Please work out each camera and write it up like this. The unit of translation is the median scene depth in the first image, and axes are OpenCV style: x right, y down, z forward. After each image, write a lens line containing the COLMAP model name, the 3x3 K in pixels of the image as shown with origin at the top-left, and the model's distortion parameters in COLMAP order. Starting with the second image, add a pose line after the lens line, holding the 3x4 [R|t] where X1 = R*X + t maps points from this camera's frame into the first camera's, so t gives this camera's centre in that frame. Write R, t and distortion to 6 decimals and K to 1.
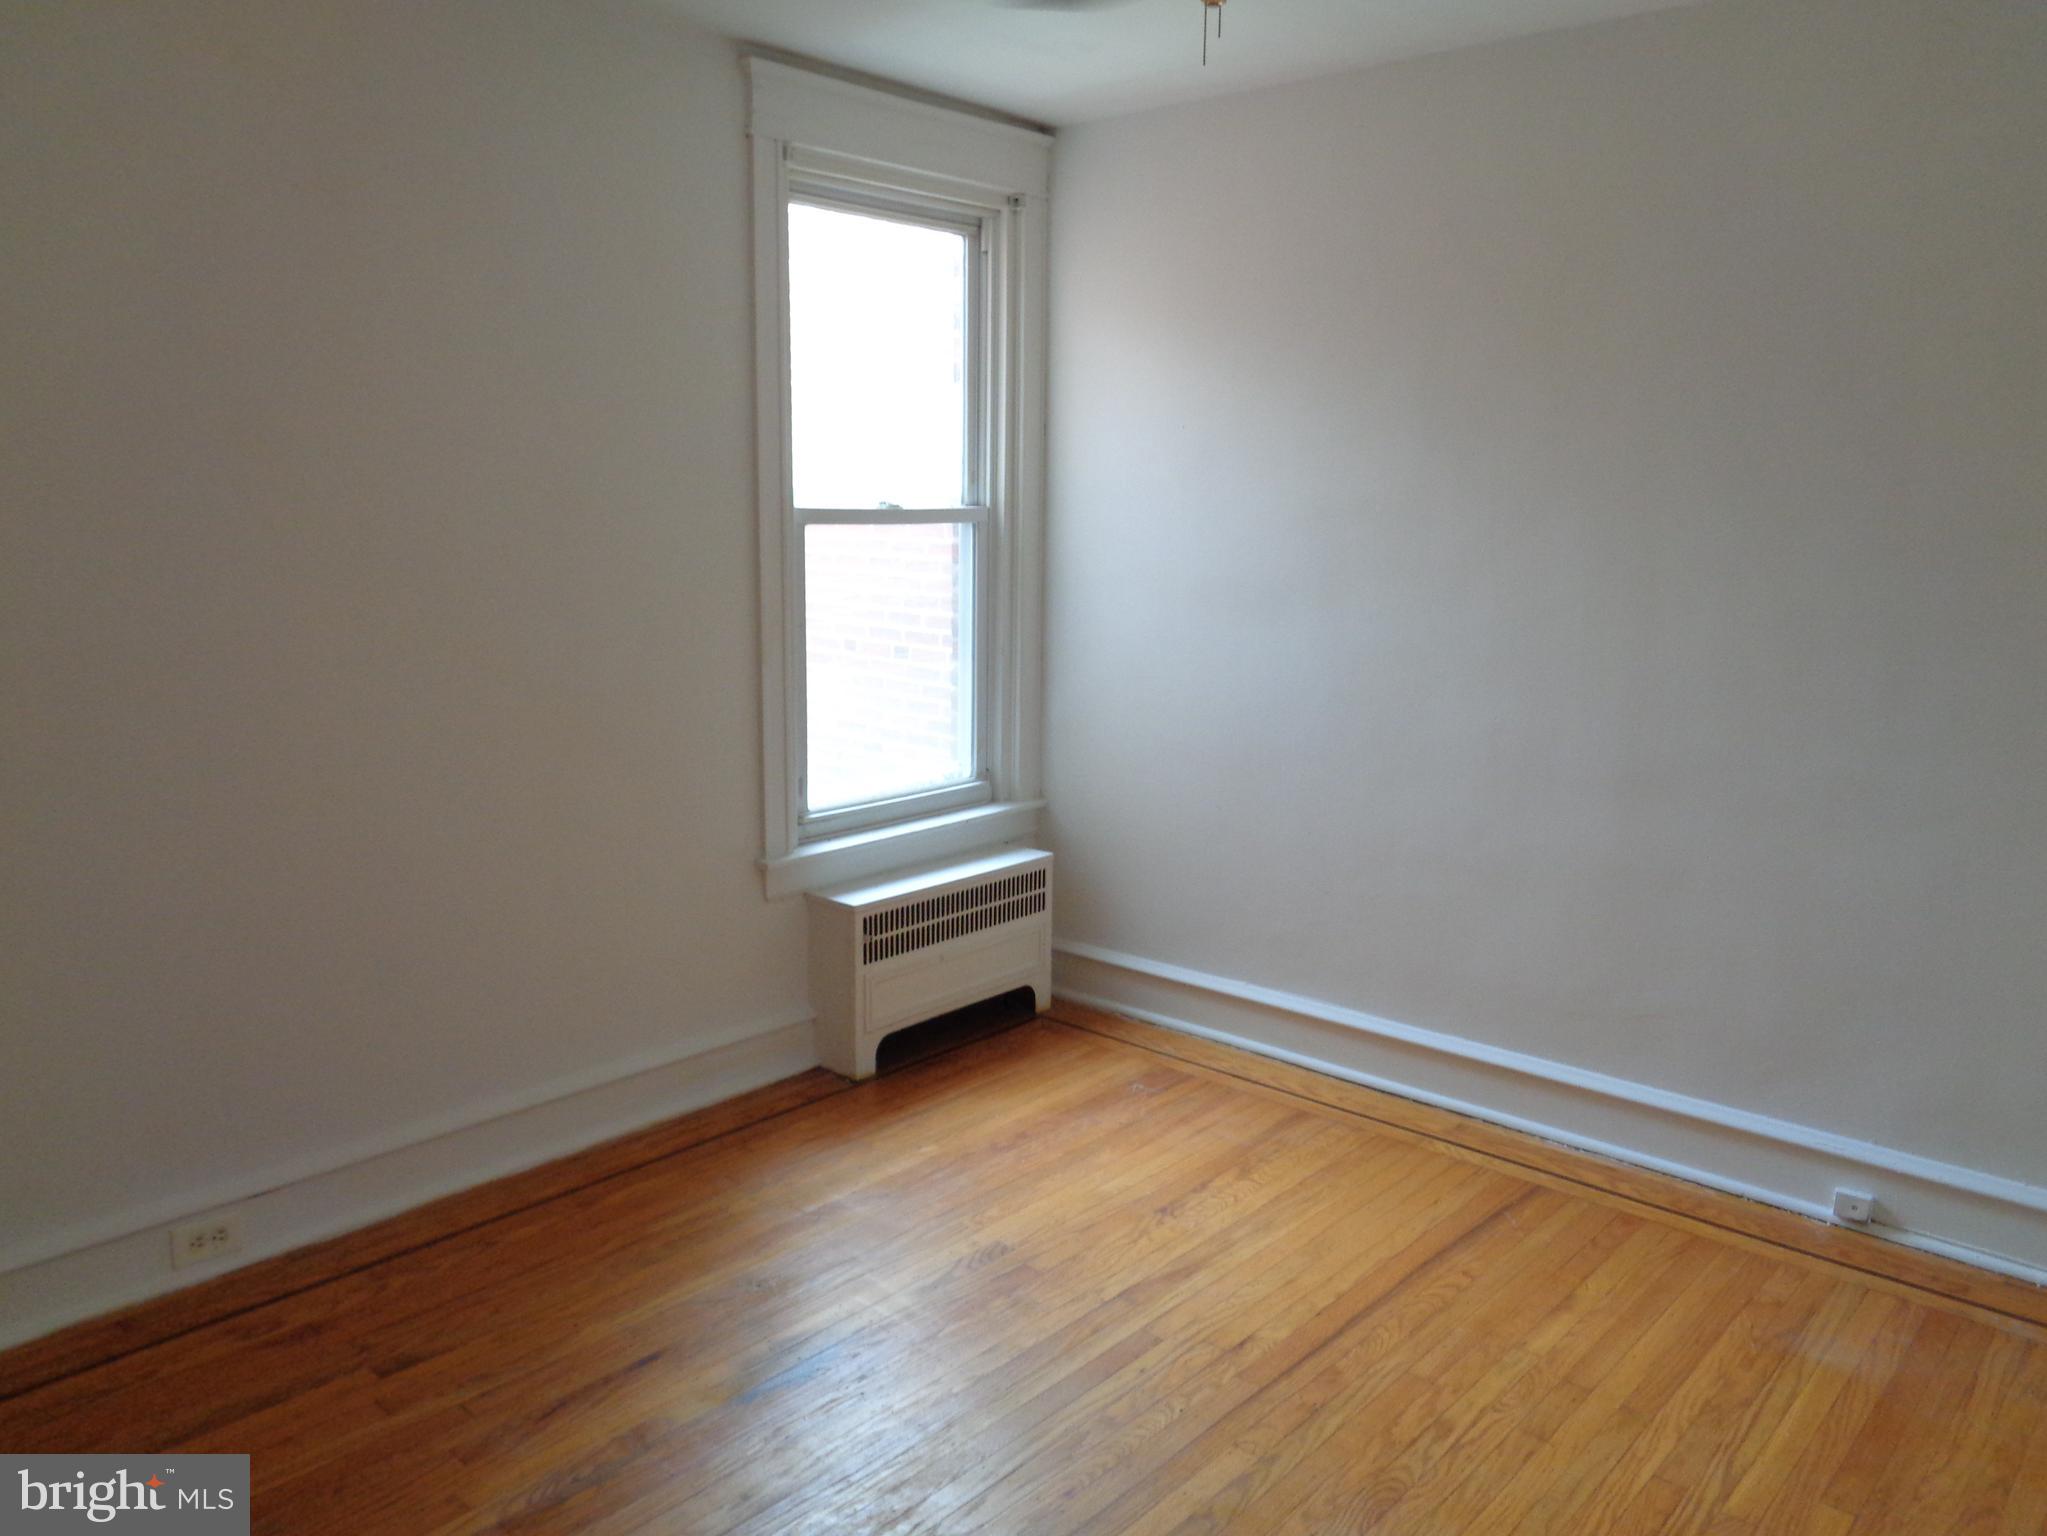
lens RADIAL K [[1517.2, 0, 1024.6], [0, 1517.2, 768.5], [0, 0, 1]] dist [0.008261, -0.003567]
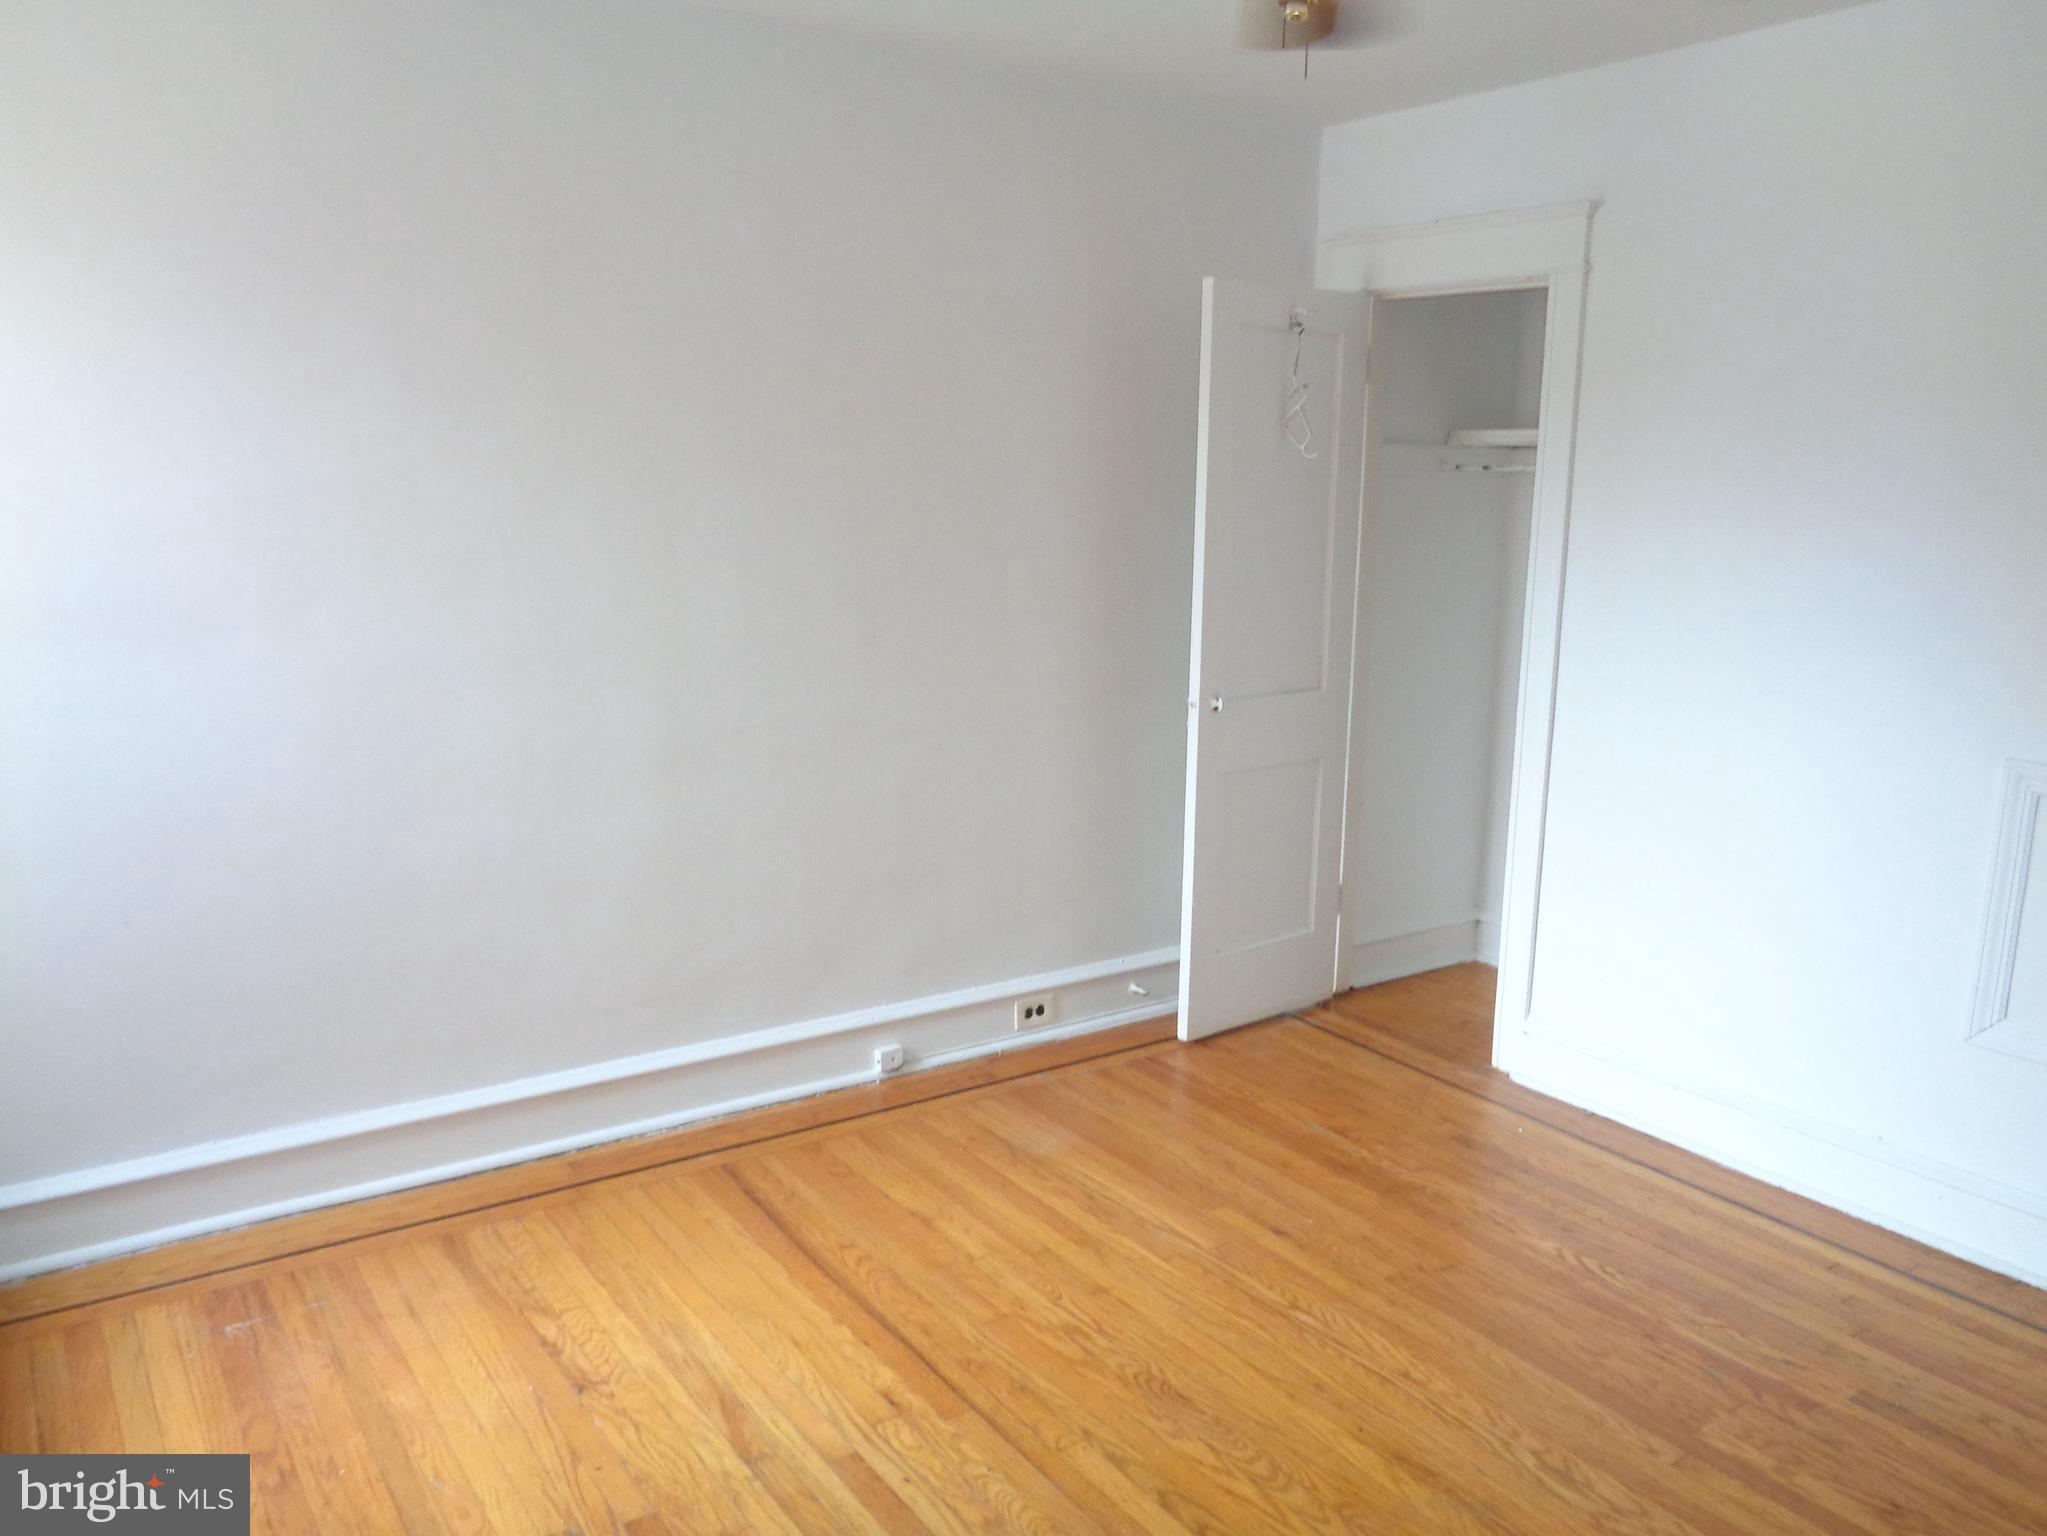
lens RADIAL K [[1517.2, 0, 1021.5], [0, 1517.2, 774.0], [0, 0, 1]] dist [0.008261, -0.003567]
pose [[0.248985, -0.187205, 0.950242, -0.557654], [0.159055, 0.975724, 0.150549, -0.106666], [-0.955357, 0.113657, 0.272716, 0.537603]]
